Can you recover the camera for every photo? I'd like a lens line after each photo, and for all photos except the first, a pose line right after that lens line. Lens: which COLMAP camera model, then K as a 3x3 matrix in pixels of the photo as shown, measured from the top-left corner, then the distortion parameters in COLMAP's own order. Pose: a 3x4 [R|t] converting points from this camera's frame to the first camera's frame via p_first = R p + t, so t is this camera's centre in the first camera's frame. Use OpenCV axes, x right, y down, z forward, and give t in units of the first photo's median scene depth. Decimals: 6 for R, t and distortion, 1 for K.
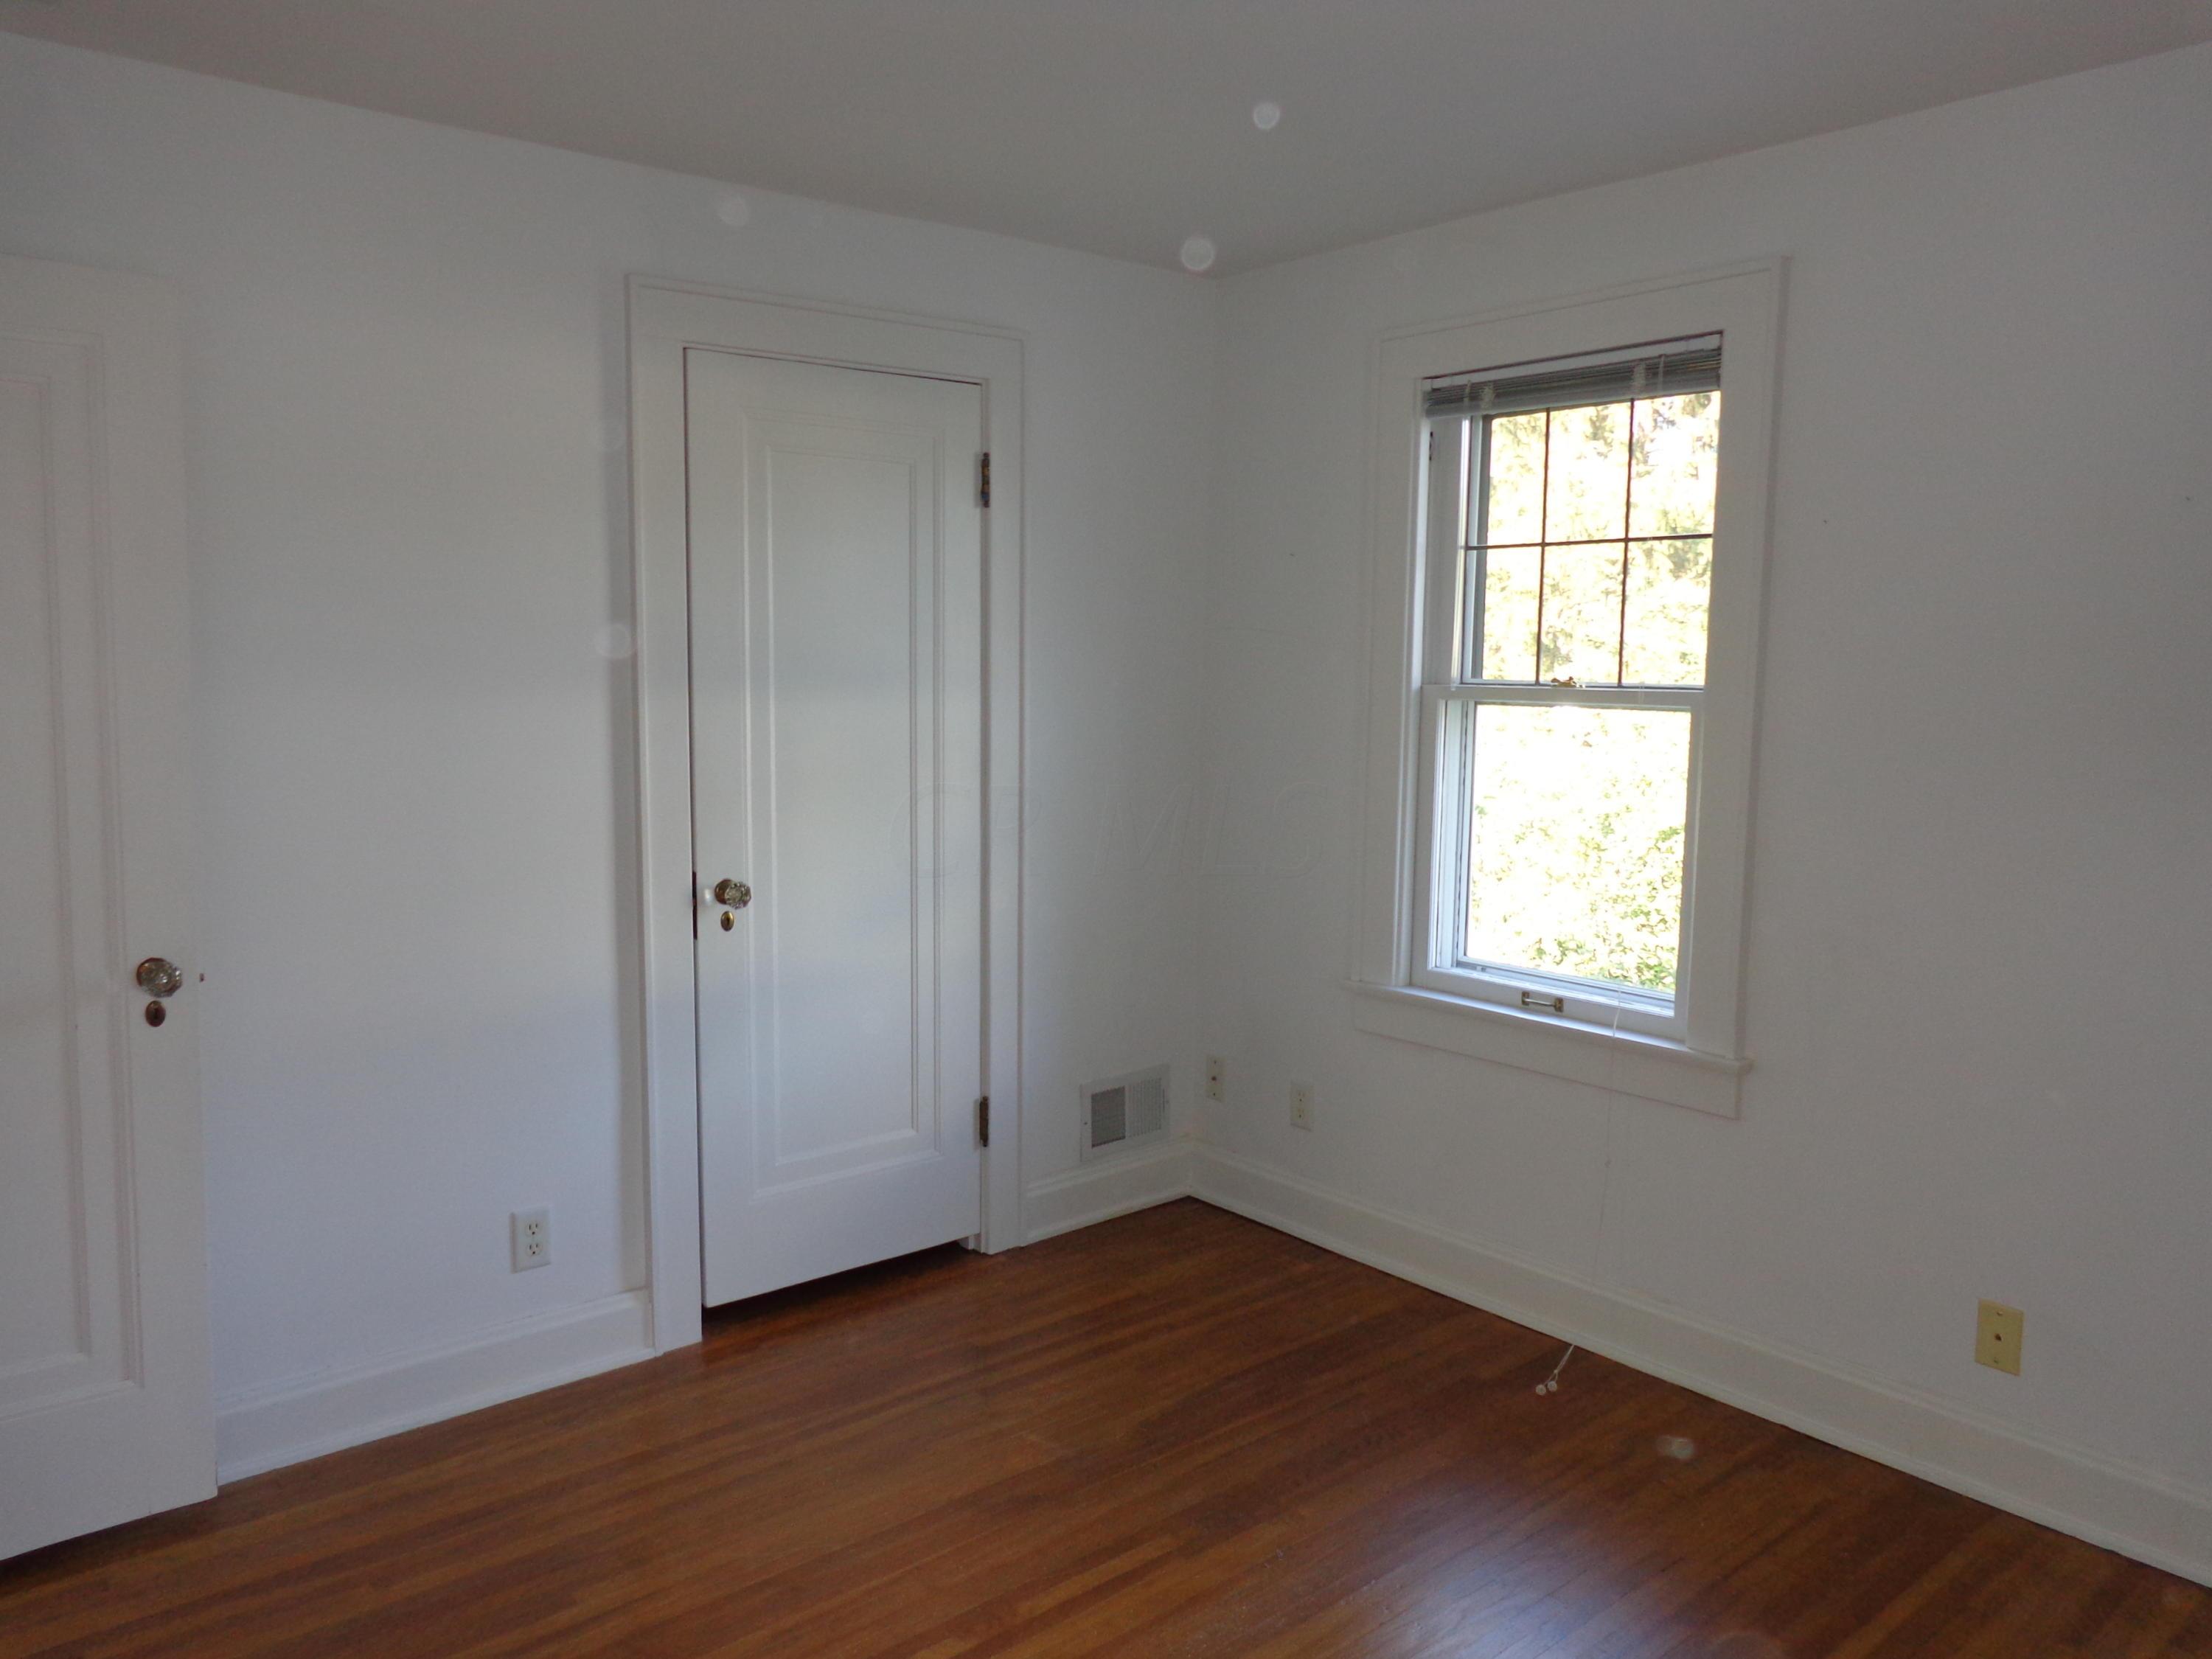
lens RADIAL K [[1602.9, 0, 1106.0], [0, 1602.9, 829.5], [0, 0, 1]] dist [-0.004676, -0.004284]
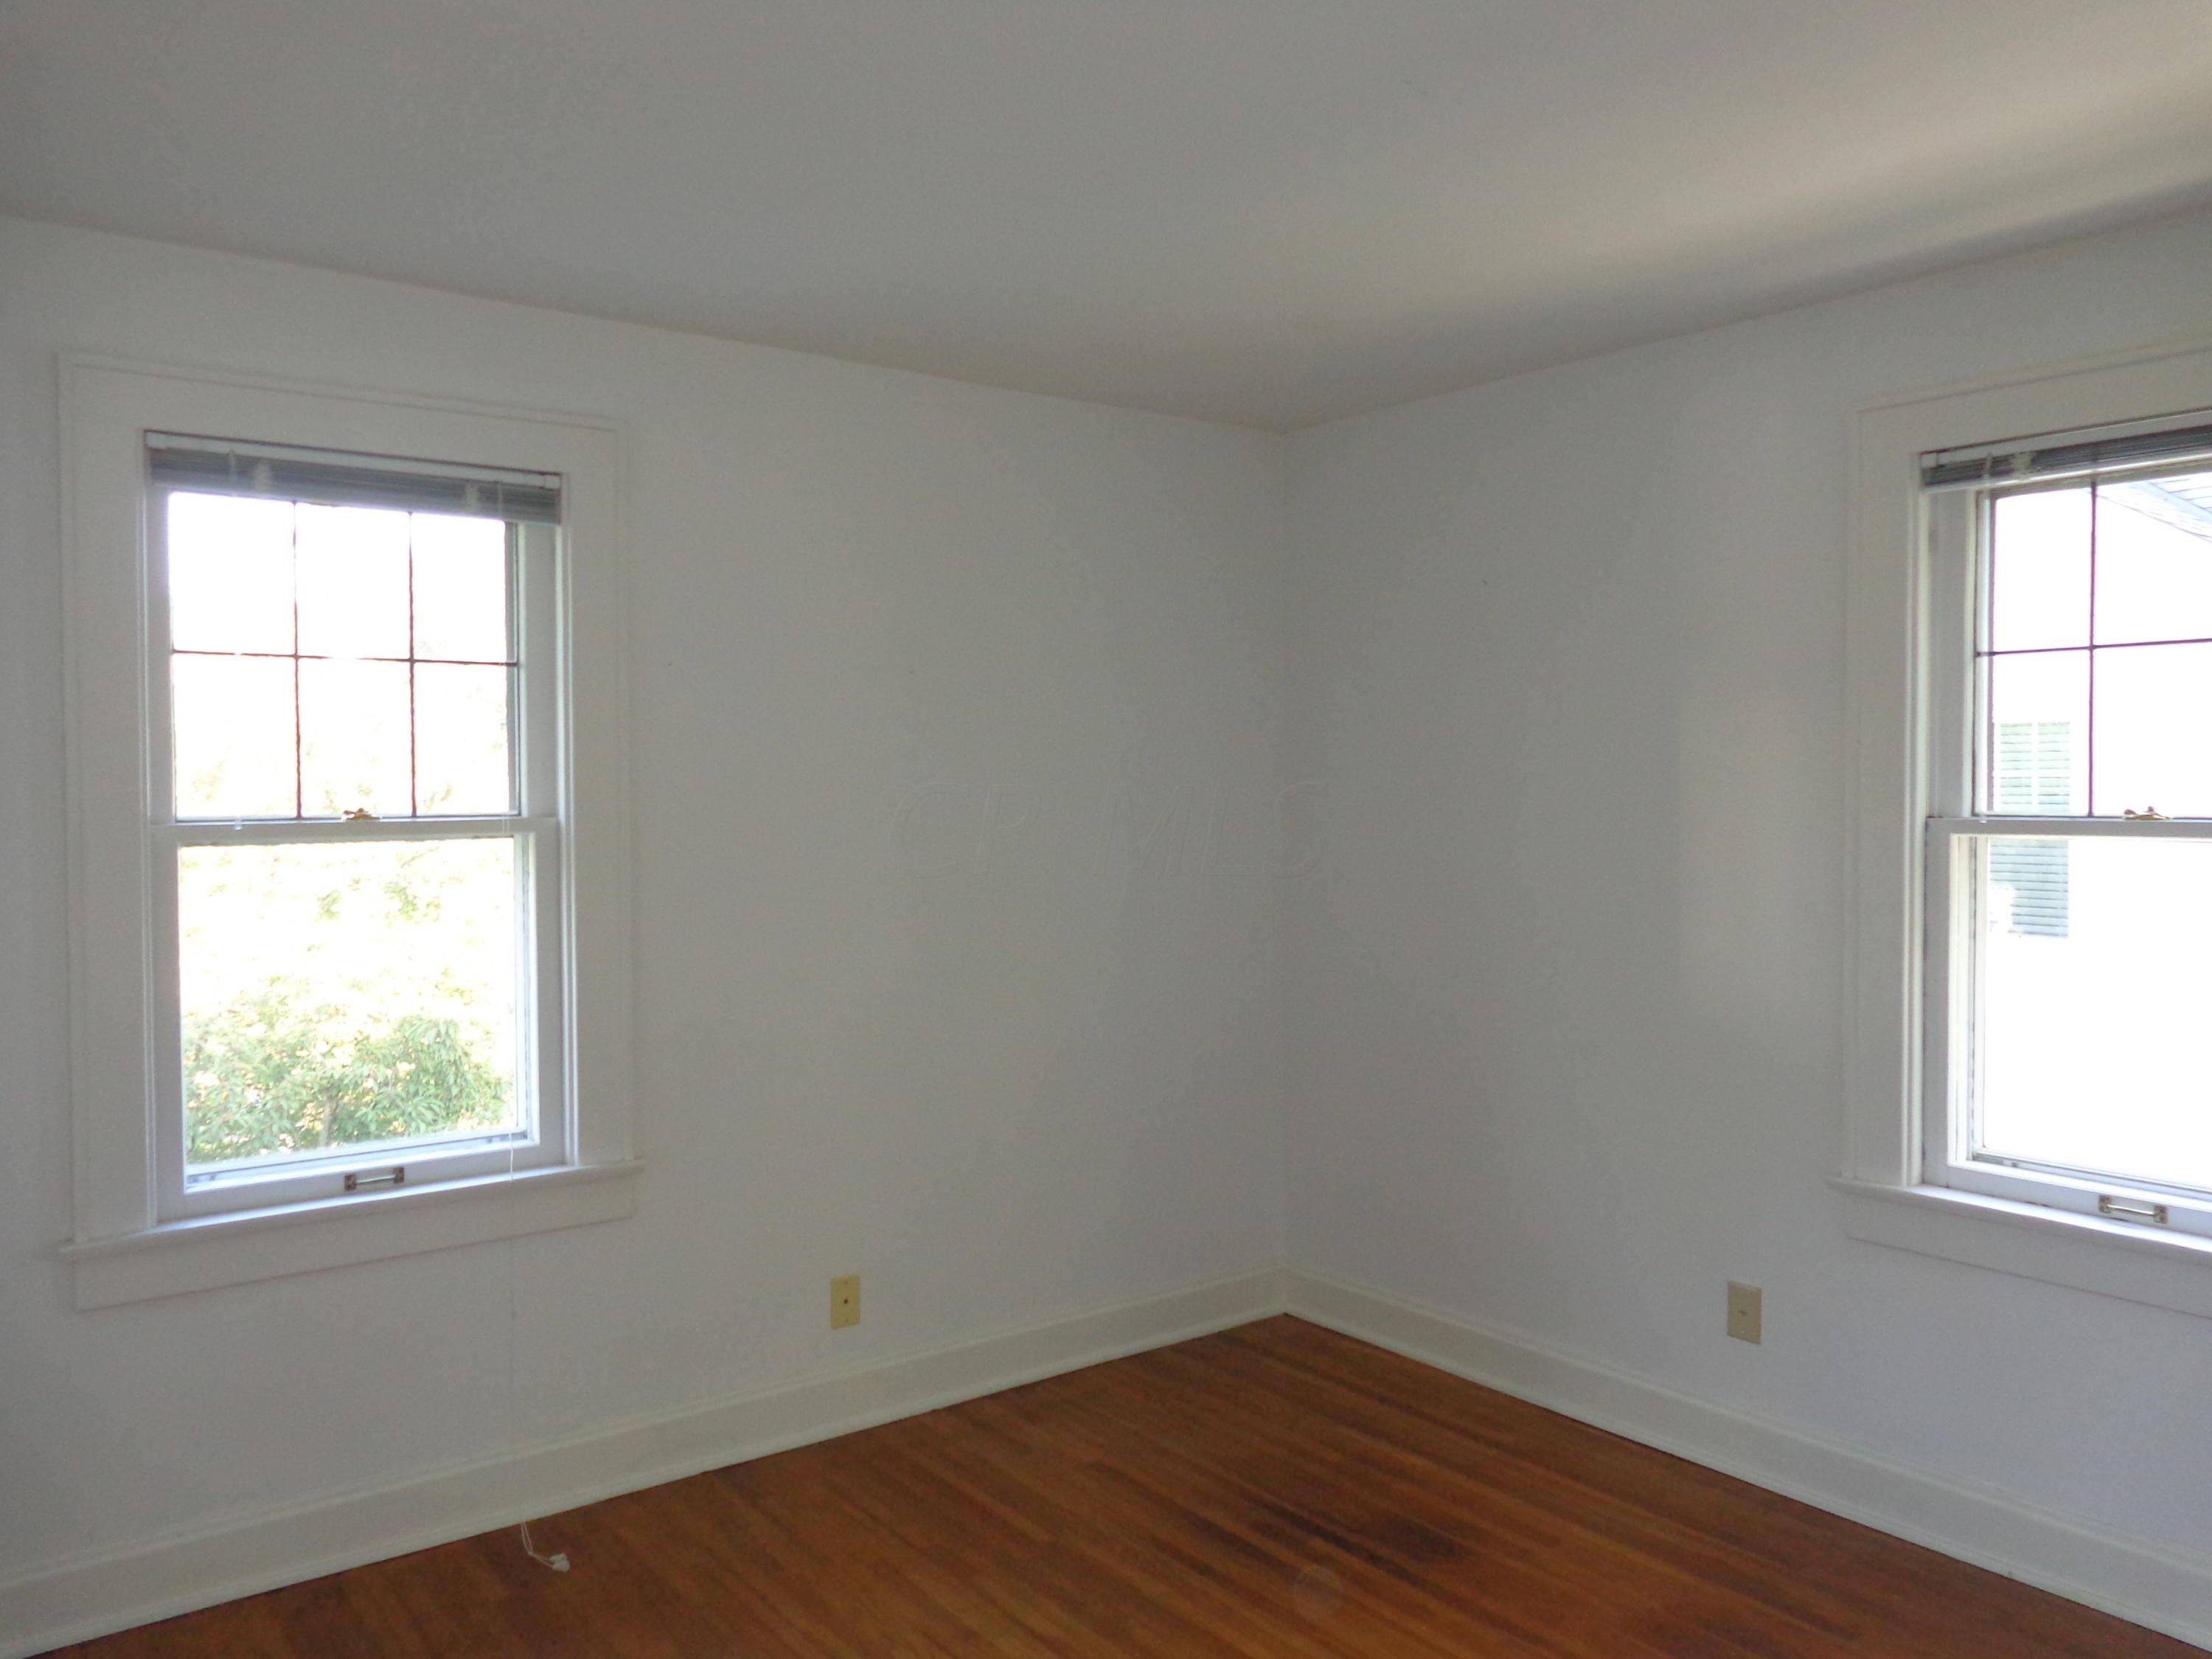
lens RADIAL K [[1677.4, 0, 1106.0], [0, 1677.4, 829.5], [0, 0, 1]] dist [-0.000528, -0.000169]
pose [[0.050297, -0.041836, 0.997858, -0.611376], [0.115383, 0.992676, 0.035803, -0.068302], [-0.992047, 0.113335, 0.054756, 0.533842]]
